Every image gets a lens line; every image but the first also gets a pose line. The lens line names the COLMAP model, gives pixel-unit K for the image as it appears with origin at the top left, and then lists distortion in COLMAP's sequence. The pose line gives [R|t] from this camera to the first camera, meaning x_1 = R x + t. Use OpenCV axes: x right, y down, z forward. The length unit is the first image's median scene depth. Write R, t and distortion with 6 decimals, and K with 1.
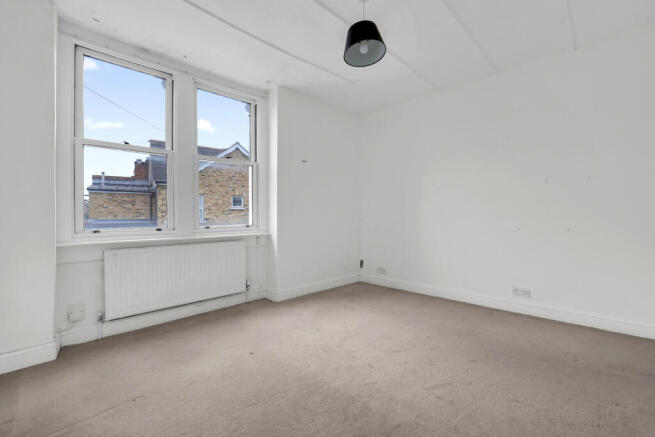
lens RADIAL K [[278.8, 0, 336.7], [0, 278.8, 213.8], [0, 0, 1]] dist [0.001508, 0.000074]
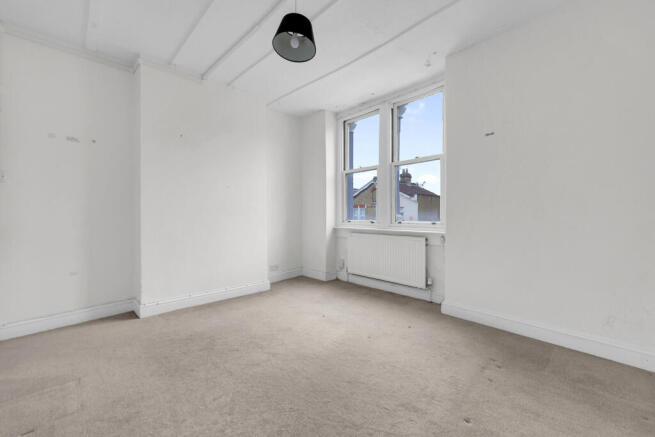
lens RADIAL K [[278.8, 0, 336.7], [0, 278.8, 213.8], [0, 0, 1]] dist [0.001508, 0.000074]
pose [[-0.030751, -0.002062, -0.999525, 0.785802], [-0.002479, 0.999995, -0.001986, 0.017386], [0.999524, 0.002417, -0.030756, 0.848590]]
